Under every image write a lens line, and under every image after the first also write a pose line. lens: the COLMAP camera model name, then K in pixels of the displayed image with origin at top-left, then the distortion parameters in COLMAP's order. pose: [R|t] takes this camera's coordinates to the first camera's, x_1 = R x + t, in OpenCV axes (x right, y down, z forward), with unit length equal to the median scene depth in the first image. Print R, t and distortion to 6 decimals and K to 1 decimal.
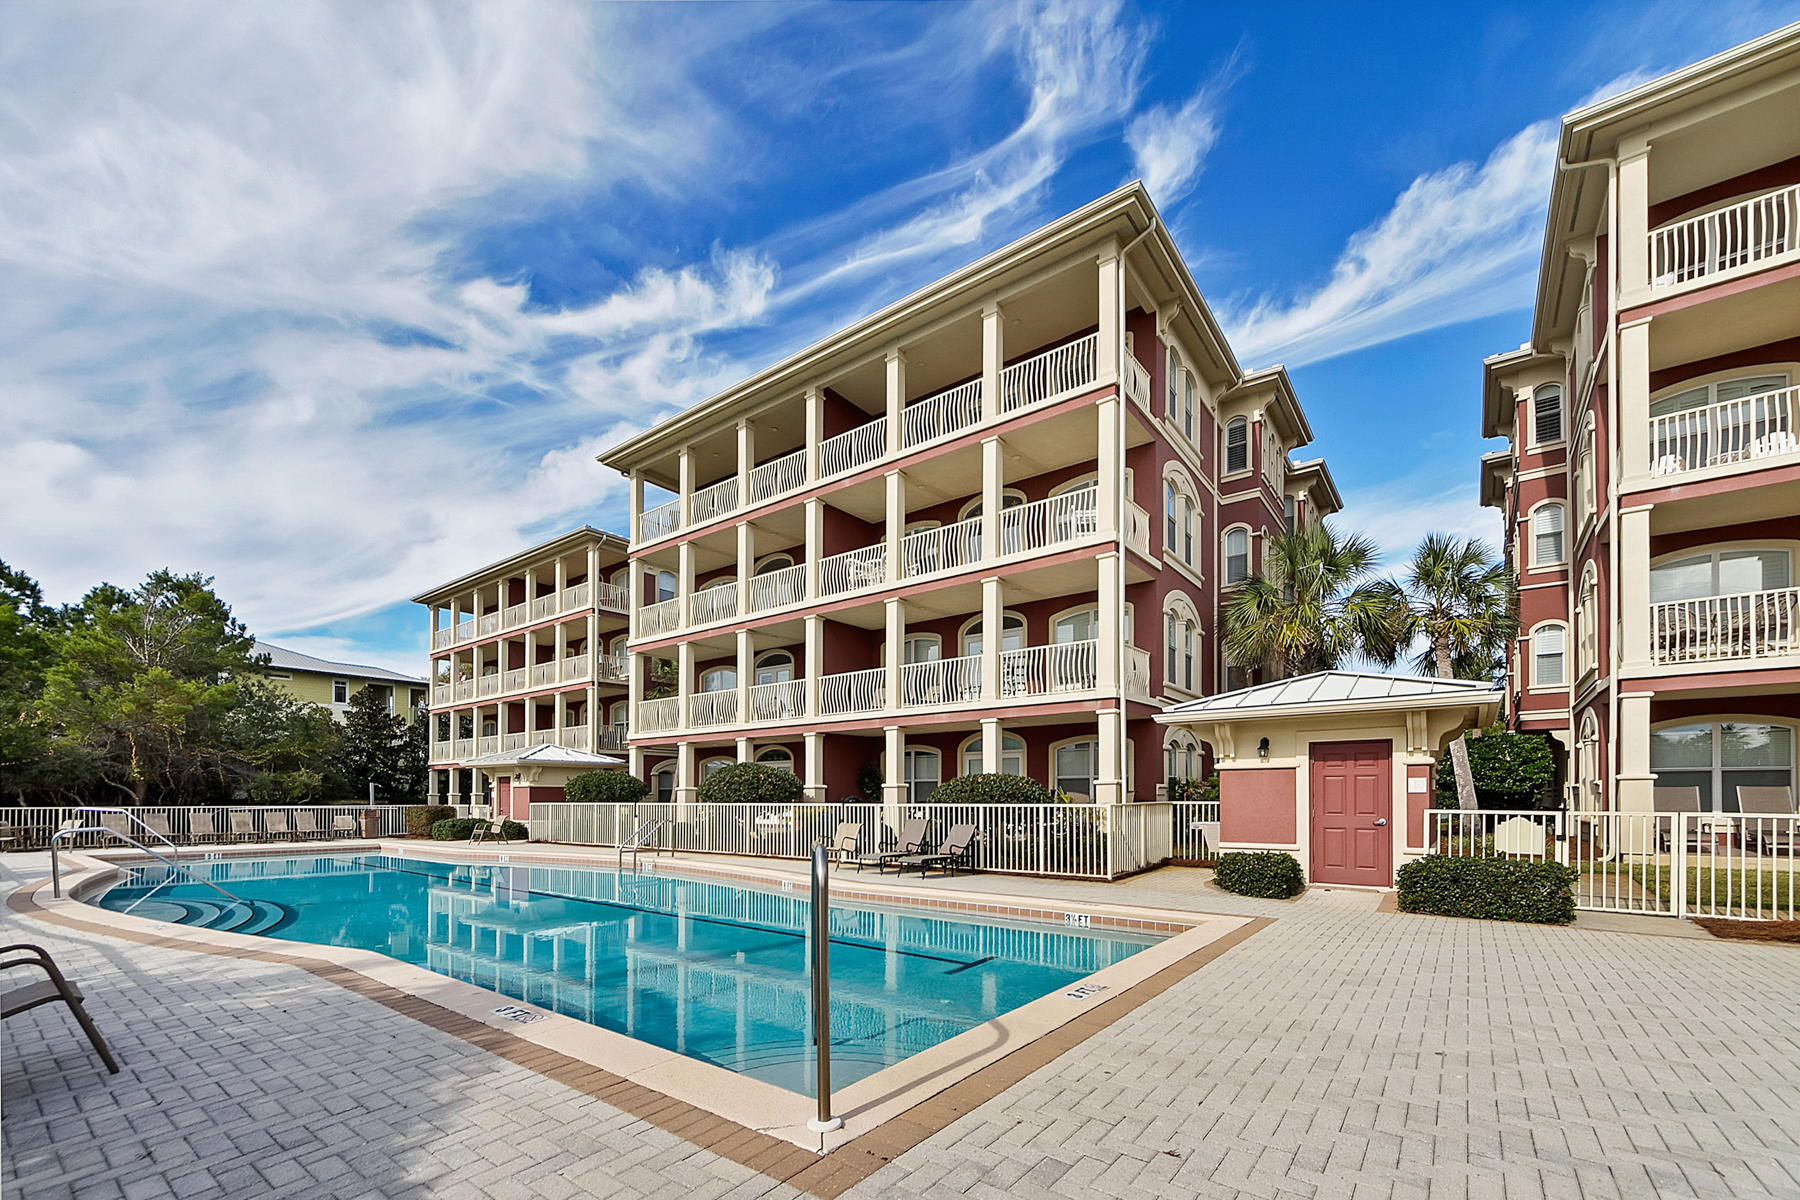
lens RADIAL K [[693.6, 0, 904.7], [0, 693.6, 616.9], [0, 0, 1]] dist [-0.001327, 0.000025]
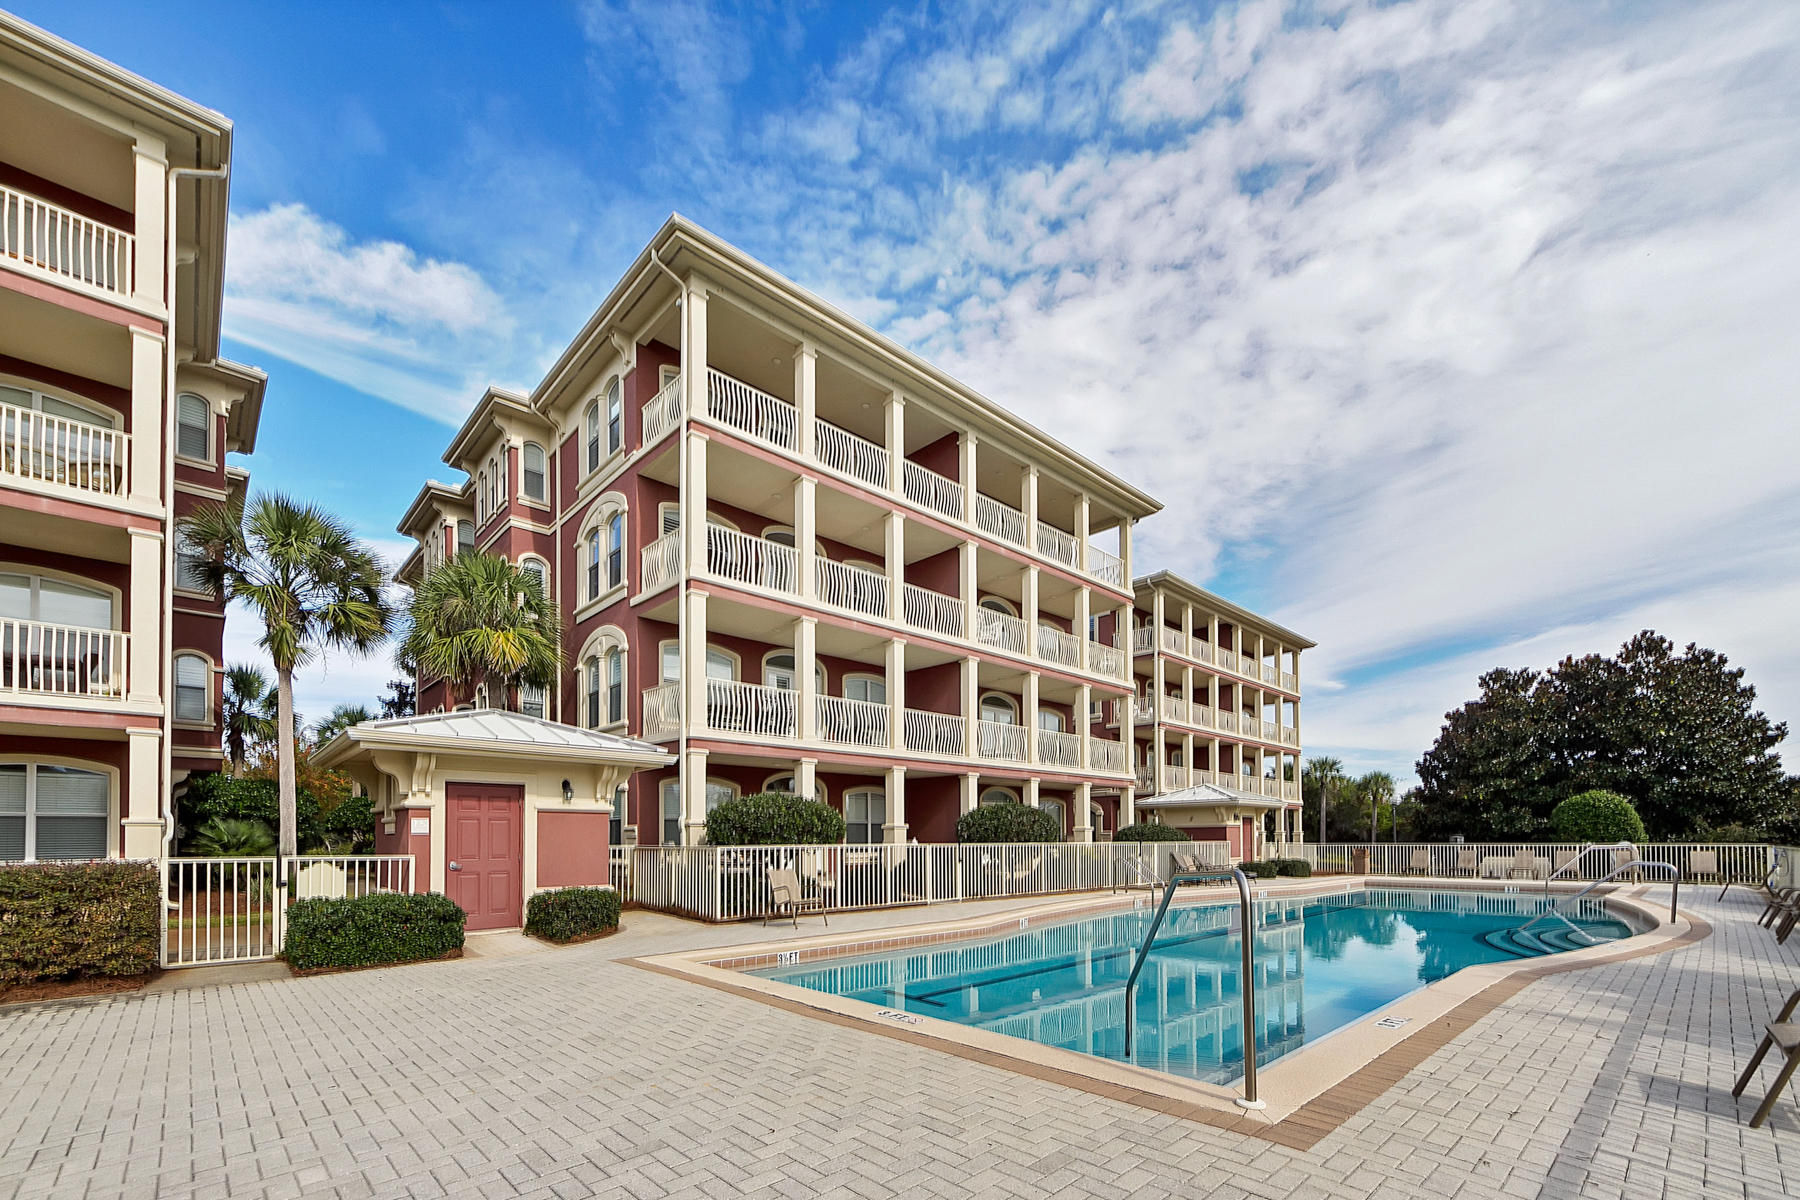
lens RADIAL K [[734.5, 0, 900.0], [0, 734.5, 600.0], [0, 0, 1]] dist [0.001358, 0.000143]
pose [[0.189363, 0.307569, 0.932493, -1.222994], [-0.248221, 0.933824, -0.257601, 0.230454], [-0.950015, -0.182684, 0.253176, 0.866091]]
